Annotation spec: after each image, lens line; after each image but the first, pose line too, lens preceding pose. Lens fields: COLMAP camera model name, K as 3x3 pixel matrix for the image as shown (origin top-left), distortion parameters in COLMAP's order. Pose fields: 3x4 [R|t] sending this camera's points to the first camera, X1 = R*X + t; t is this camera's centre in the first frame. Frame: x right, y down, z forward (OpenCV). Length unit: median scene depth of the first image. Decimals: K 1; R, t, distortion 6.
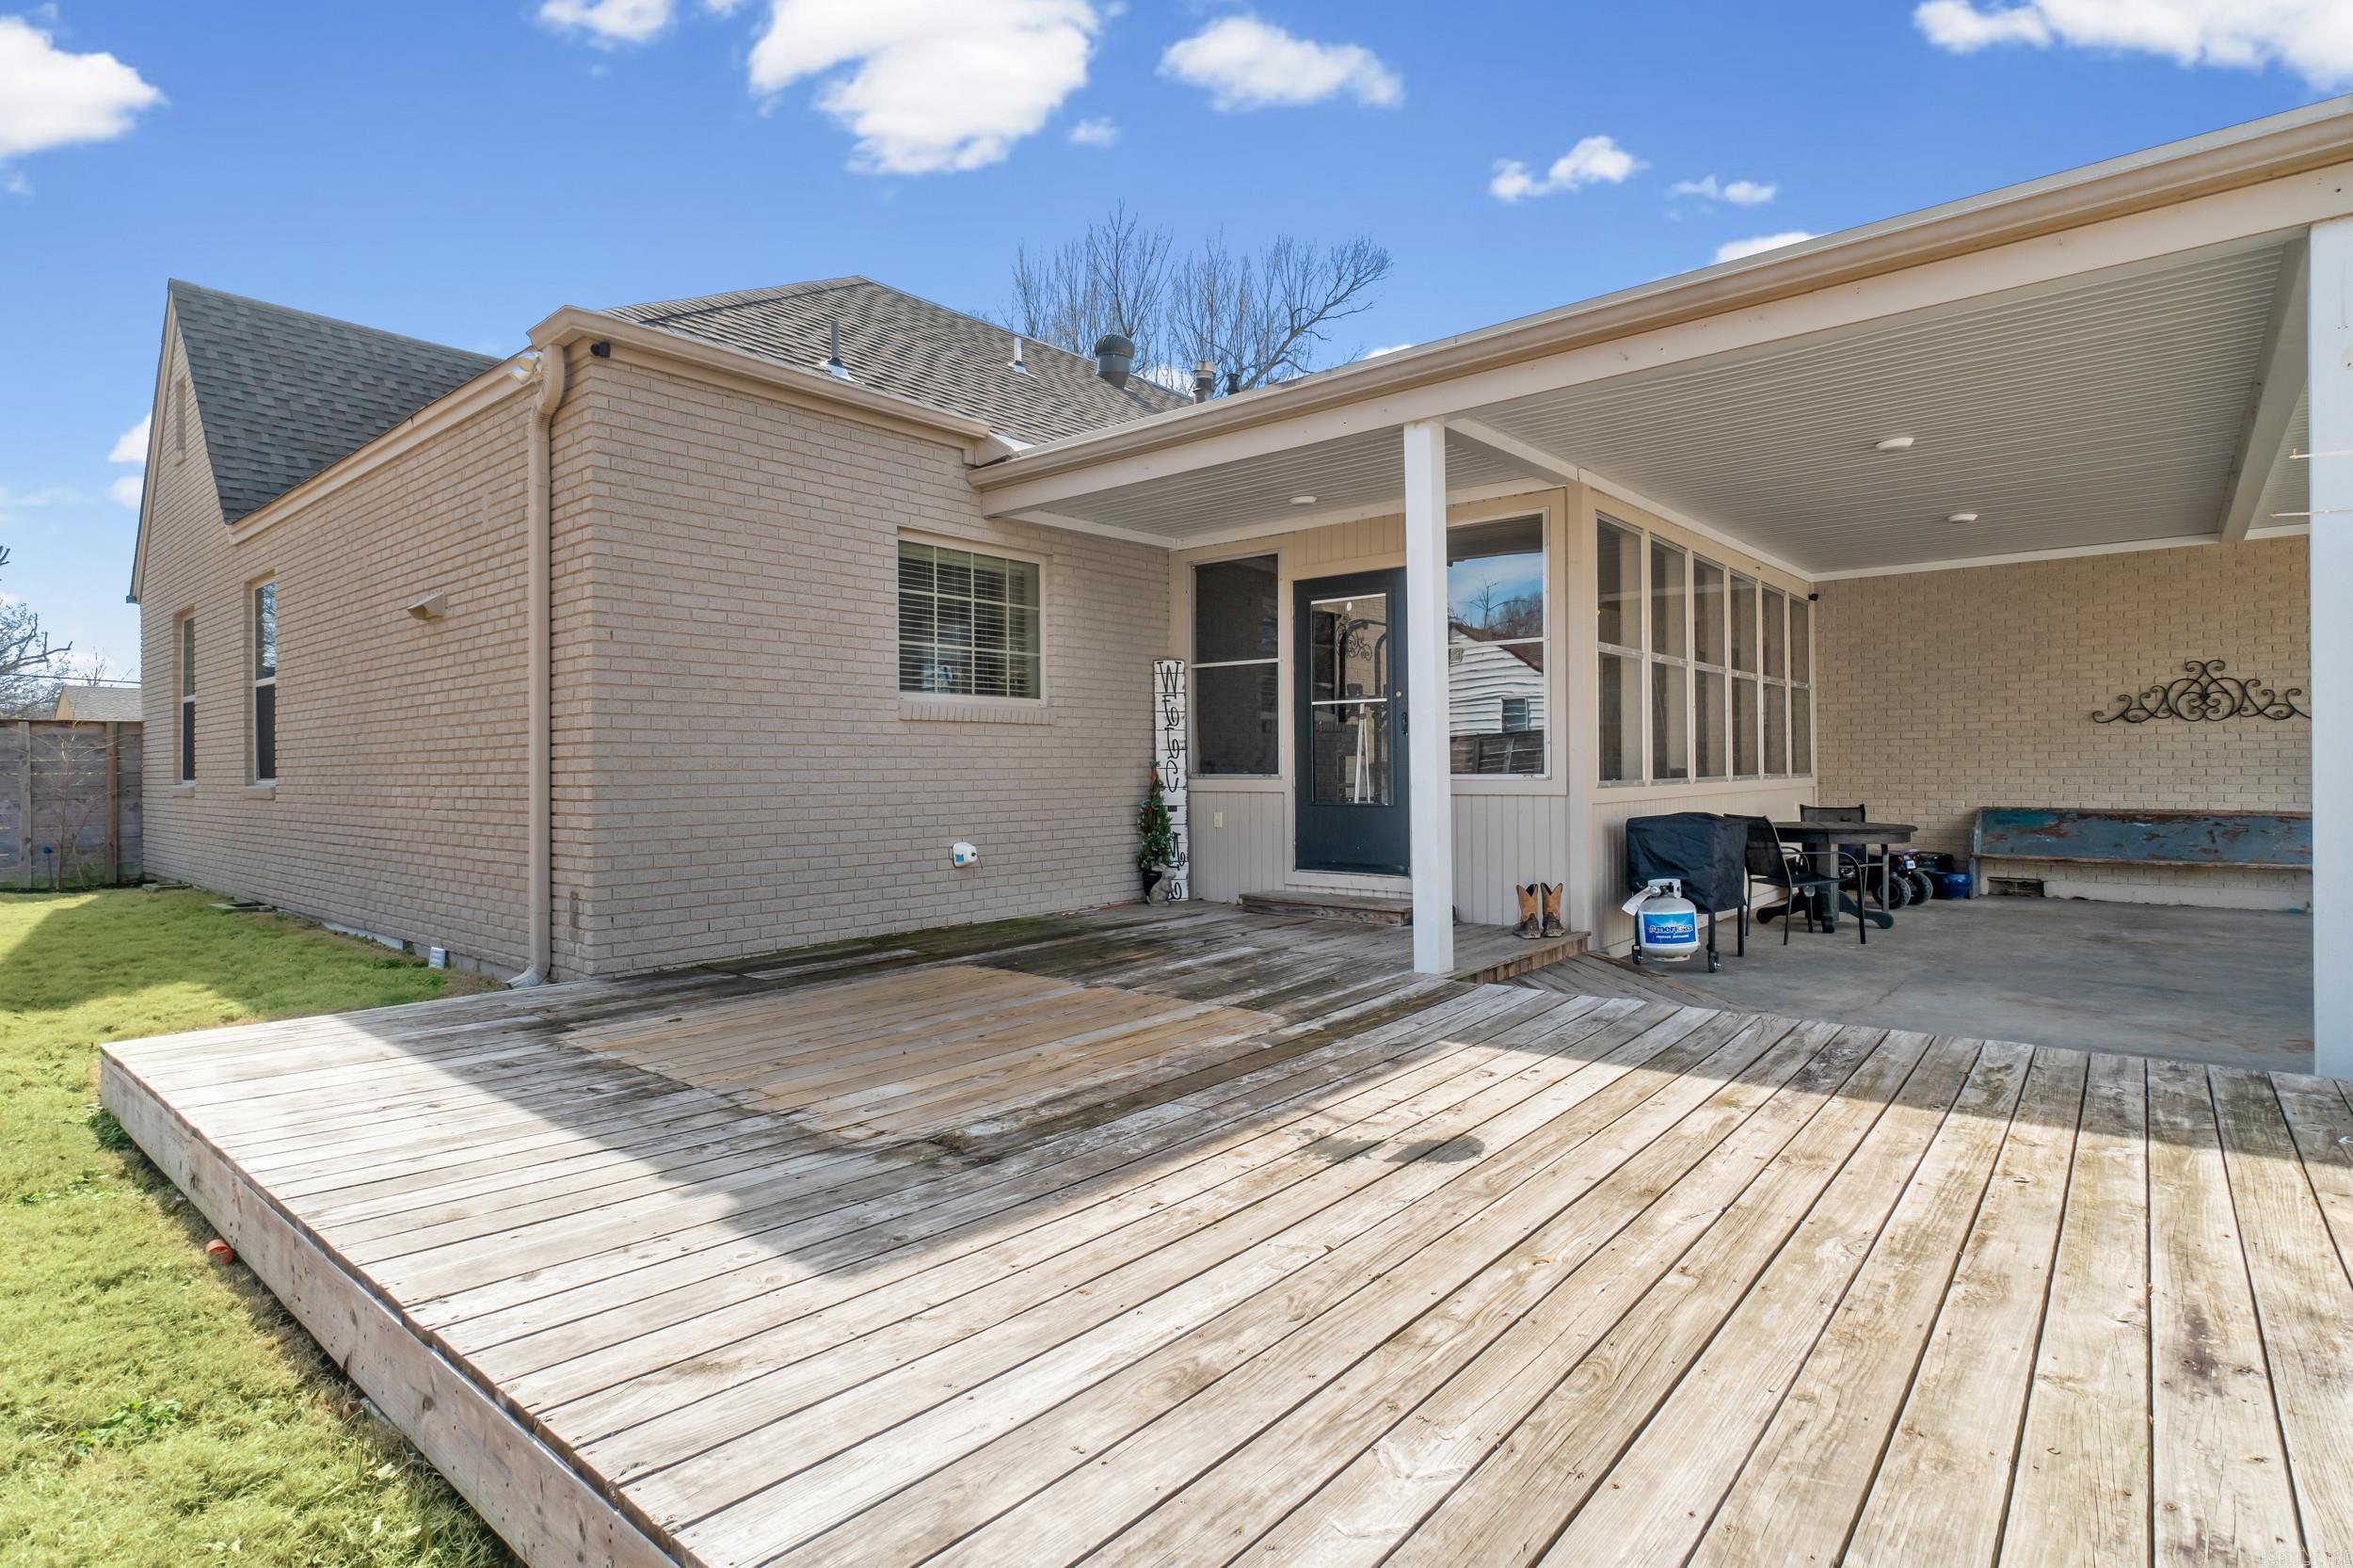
lens RADIAL K [[1191.1, 0, 1176.1], [0, 1191.1, 783.7], [0, 0, 1]] dist [0.001553, -0.001122]
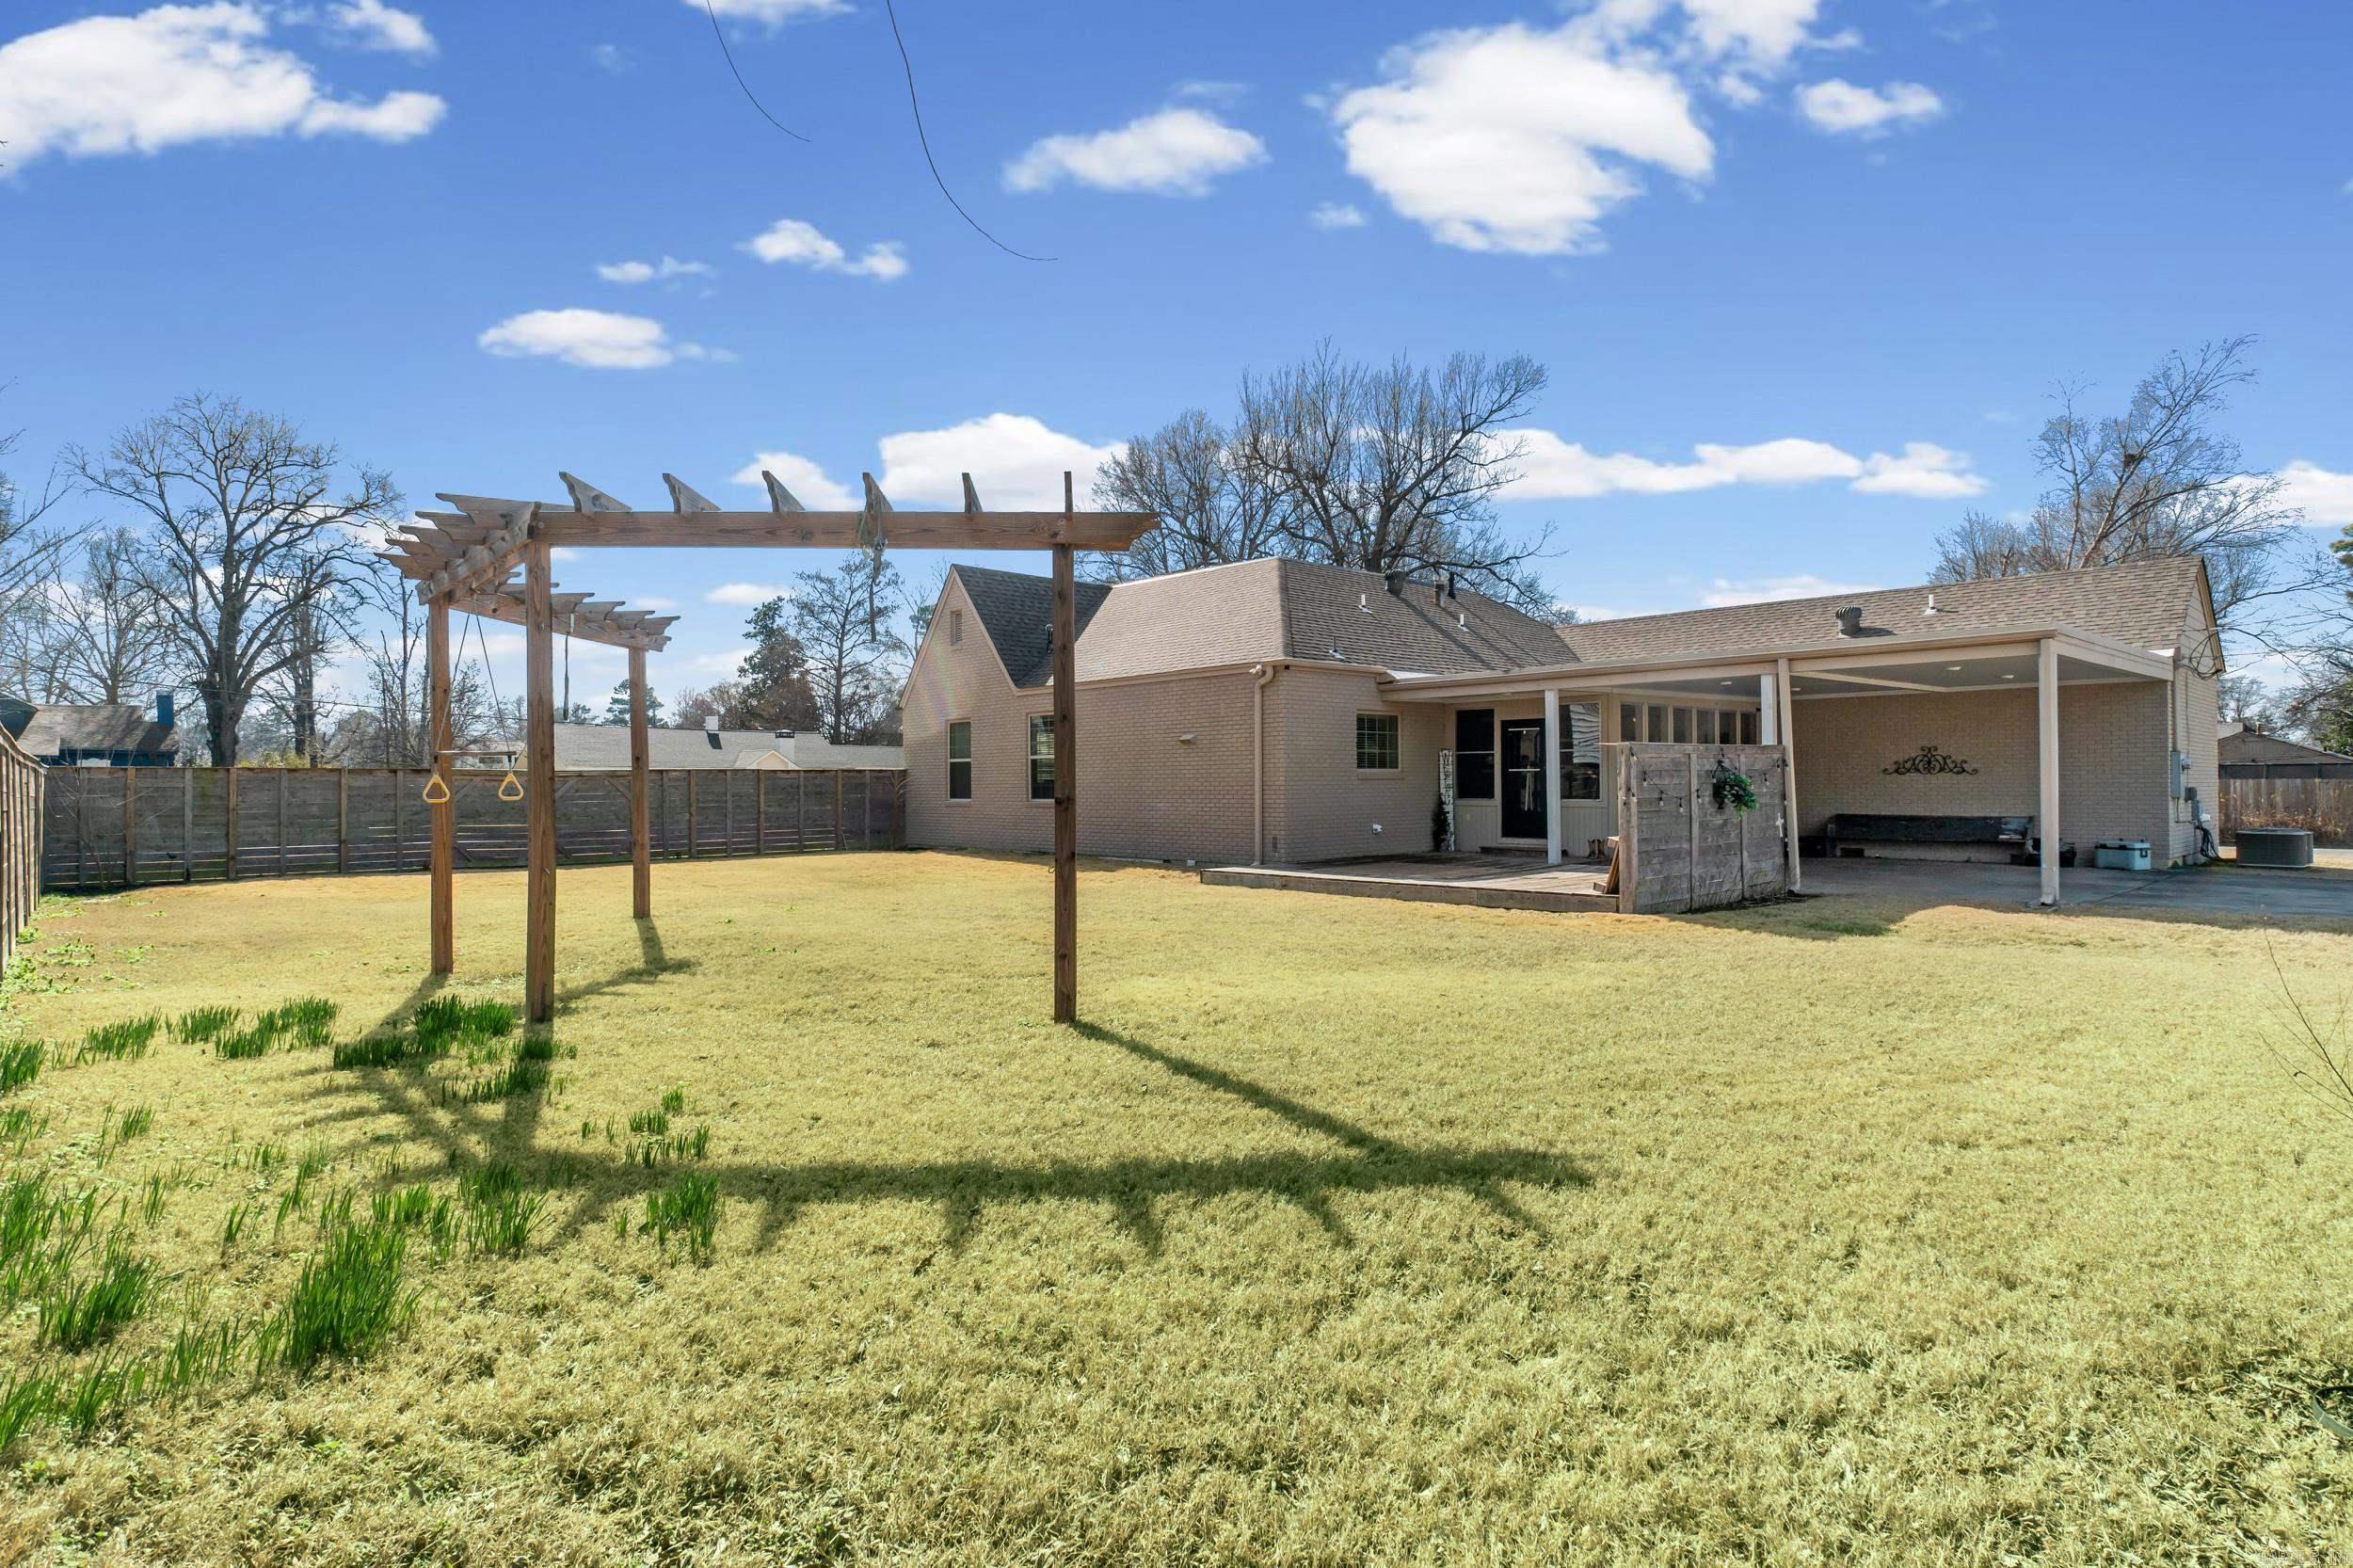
lens RADIAL K [[1191.1, 0, 1178.1], [0, 1191.1, 793.1], [0, 0, 1]] dist [0.001553, -0.001122]
pose [[0.992412, 0.001146, -0.122951, -0.249335], [-0.001803, 0.999985, -0.005226, -0.004782], [0.122943, 0.005408, 0.992399, -1.462723]]
